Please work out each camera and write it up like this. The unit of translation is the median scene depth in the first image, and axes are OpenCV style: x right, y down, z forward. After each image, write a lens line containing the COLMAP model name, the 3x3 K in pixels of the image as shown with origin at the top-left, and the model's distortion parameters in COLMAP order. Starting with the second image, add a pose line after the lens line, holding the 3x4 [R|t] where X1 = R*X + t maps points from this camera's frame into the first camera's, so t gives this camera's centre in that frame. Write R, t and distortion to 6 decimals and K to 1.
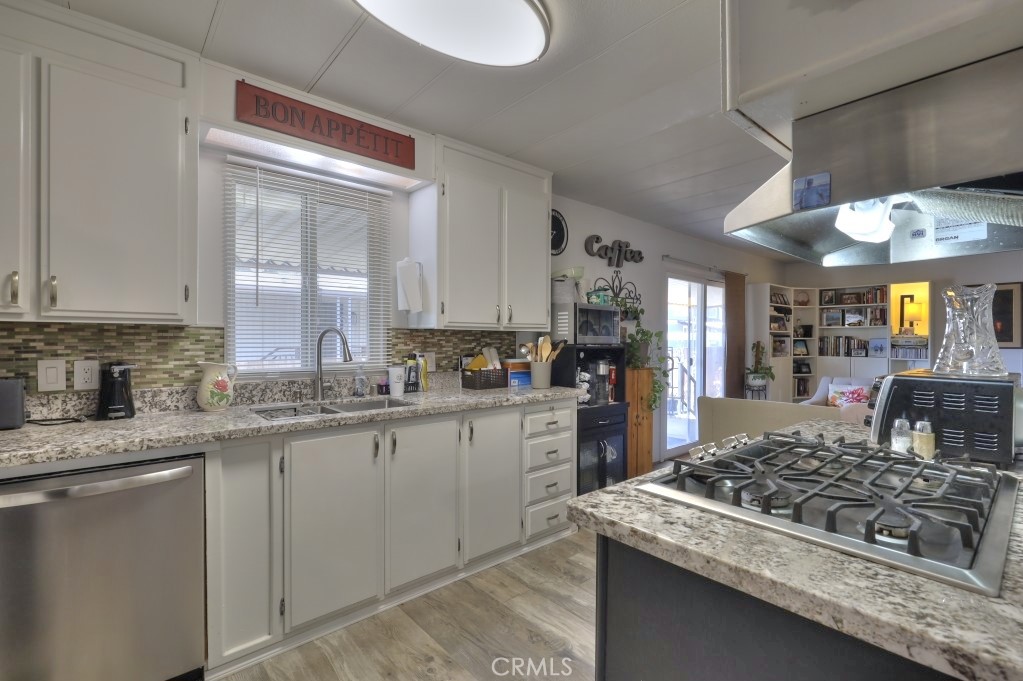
lens RADIAL K [[461.2, 0, 512.3], [0, 461.2, 340.9], [0, 0, 1]] dist [-0.001413, 0.000280]
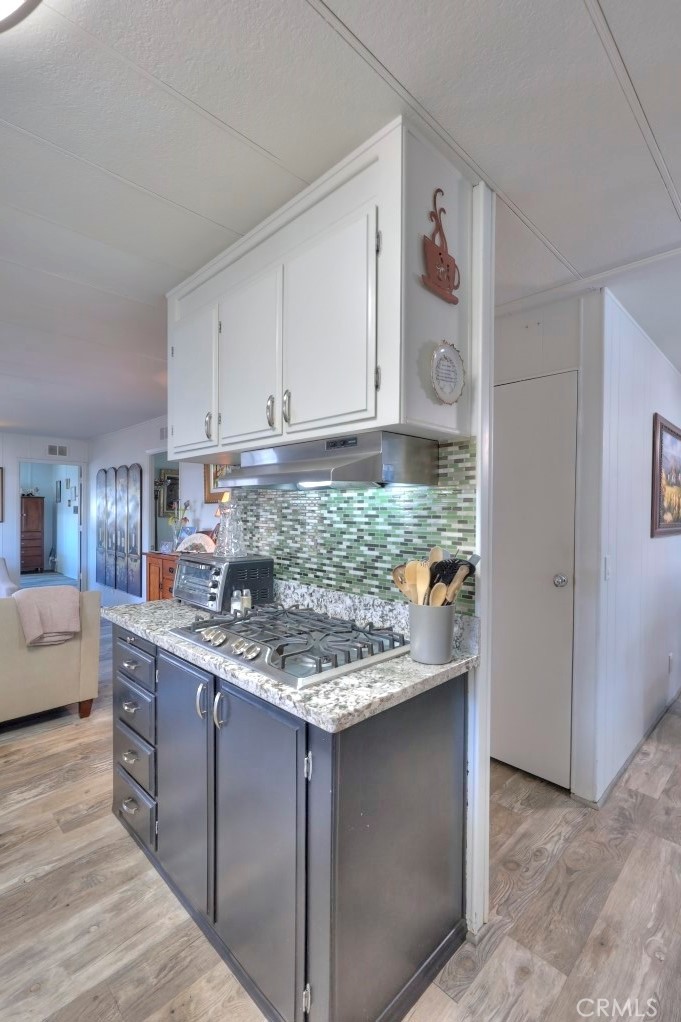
lens RADIAL K [[460.8, 0, 342.0], [0, 460.8, 513.6], [0, 0, 1]] dist [-0.001413, 0.000280]
pose [[-0.070328, -0.014026, 0.997425, -0.327039], [-0.002534, 0.999900, 0.013882, -0.050240], [-0.997521, -0.001551, -0.070357, 0.358664]]
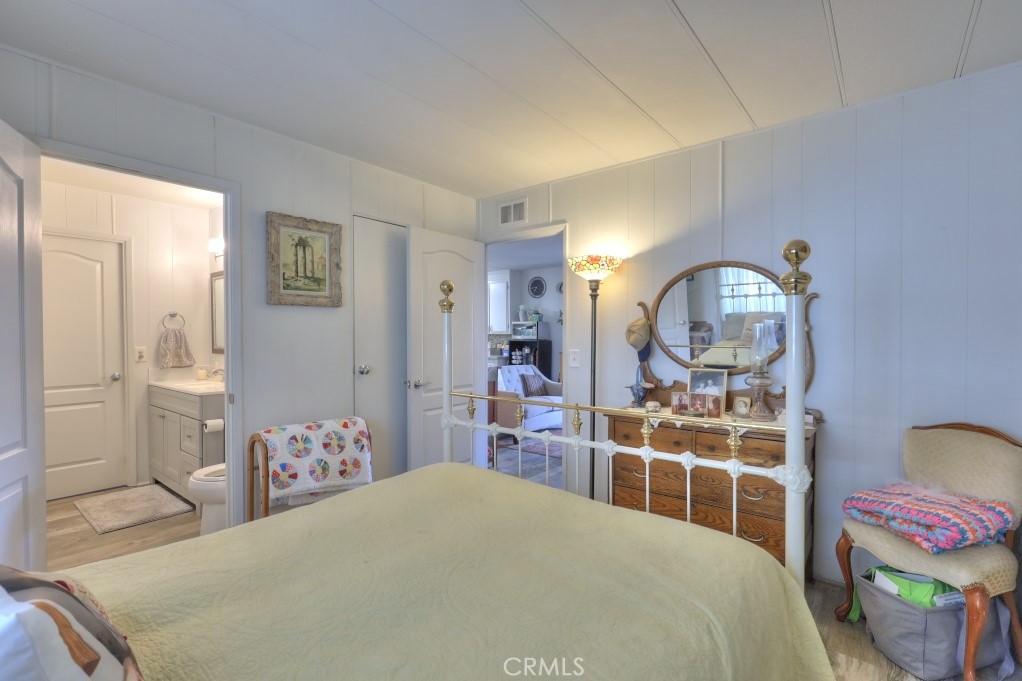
lens RADIAL K [[460.8, 0, 511.8], [0, 460.8, 340.9], [0, 0, 1]] dist [-0.001413, 0.000280]
pose [[0.174288, 0.004516, -0.984684, 2.962268], [-0.002306, 0.999989, 0.004178, 0.007467], [0.984692, 0.001543, 0.174297, 0.689667]]
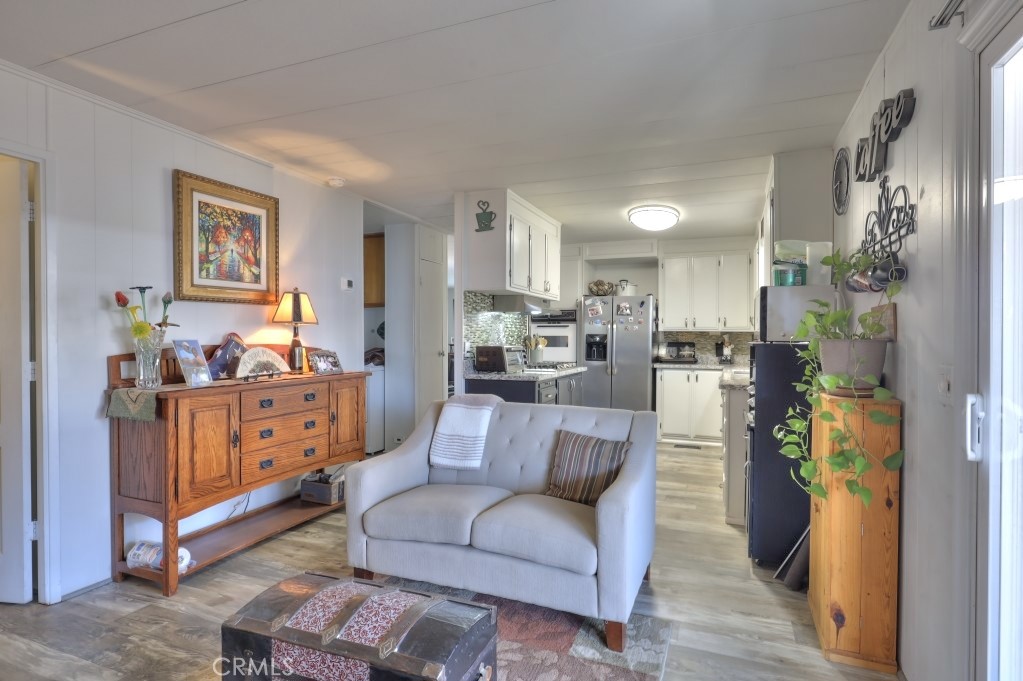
lens RADIAL K [[536.8, 0, 515.0], [0, 536.8, 340.3], [0, 0, 1]] dist [0.000180, 0.000191]
pose [[-0.889290, -0.006079, -0.457304, 1.218507], [-0.009941, 0.999932, 0.006040, 0.007151], [0.457236, 0.009917, -0.889290, 2.030146]]
